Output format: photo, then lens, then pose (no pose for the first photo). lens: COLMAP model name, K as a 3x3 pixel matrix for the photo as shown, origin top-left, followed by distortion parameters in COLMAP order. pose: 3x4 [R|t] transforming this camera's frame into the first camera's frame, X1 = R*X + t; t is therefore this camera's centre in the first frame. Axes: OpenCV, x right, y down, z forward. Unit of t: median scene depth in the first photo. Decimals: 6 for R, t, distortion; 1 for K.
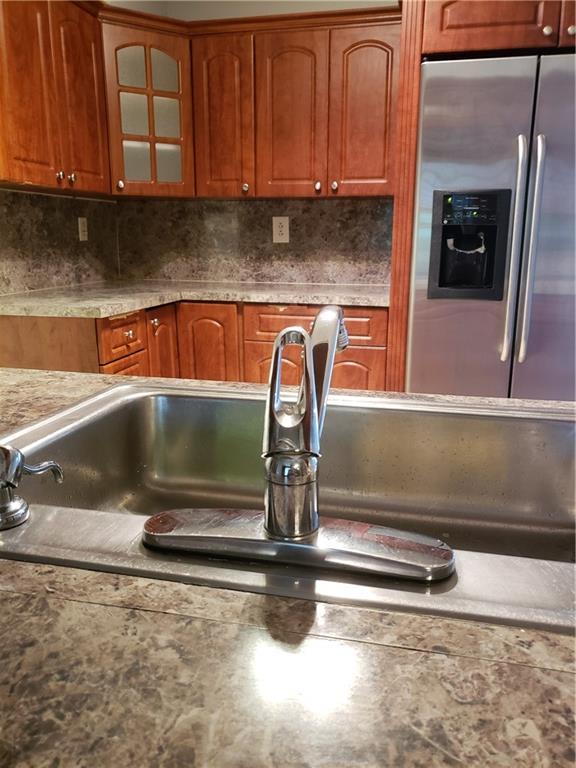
lens RADIAL K [[597.5, 0, 292.8], [0, 597.5, 387.4], [0, 0, 1]] dist [0.000092, 0.005578]
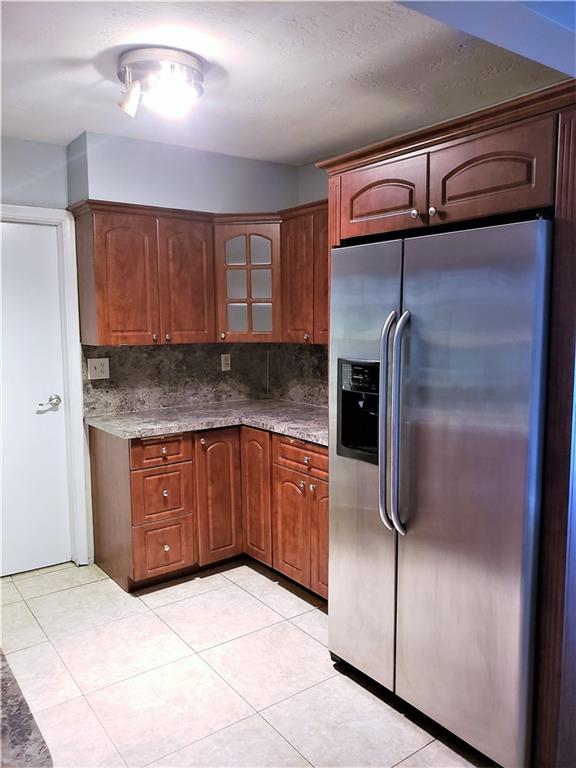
lens RADIAL K [[597.5, 0, 333.6], [0, 597.5, 403.8], [0, 0, 1]] dist [0.000092, 0.005578]
pose [[0.772170, 0.085862, -0.629588, 0.893052], [-0.145672, 0.988360, -0.043873, -0.190499], [0.618492, 0.125591, 0.775690, 0.148528]]
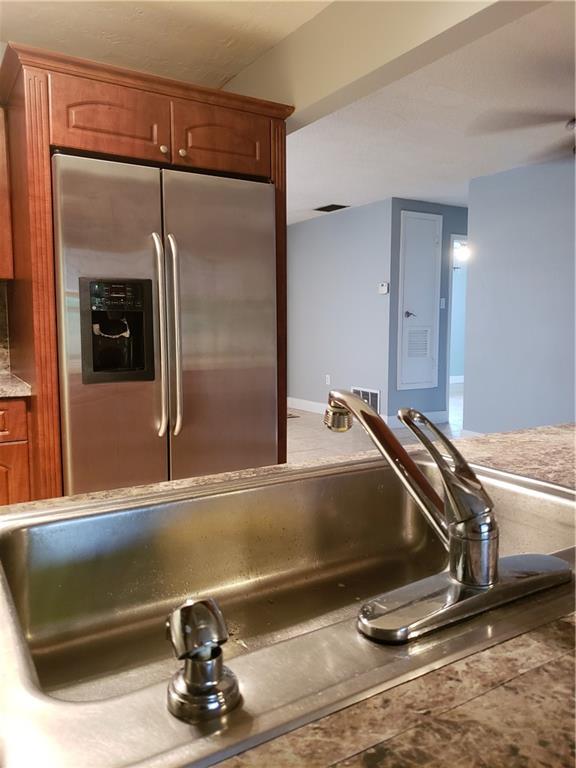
lens RADIAL K [[597.5, 0, 289.0], [0, 597.5, 379.0], [0, 0, 1]] dist [0.000092, 0.005578]
pose [[0.721908, -0.071918, 0.688242, -0.204669], [0.172050, 0.982007, -0.077851, -0.022475], [-0.670260, 0.174613, 0.721292, 0.068872]]
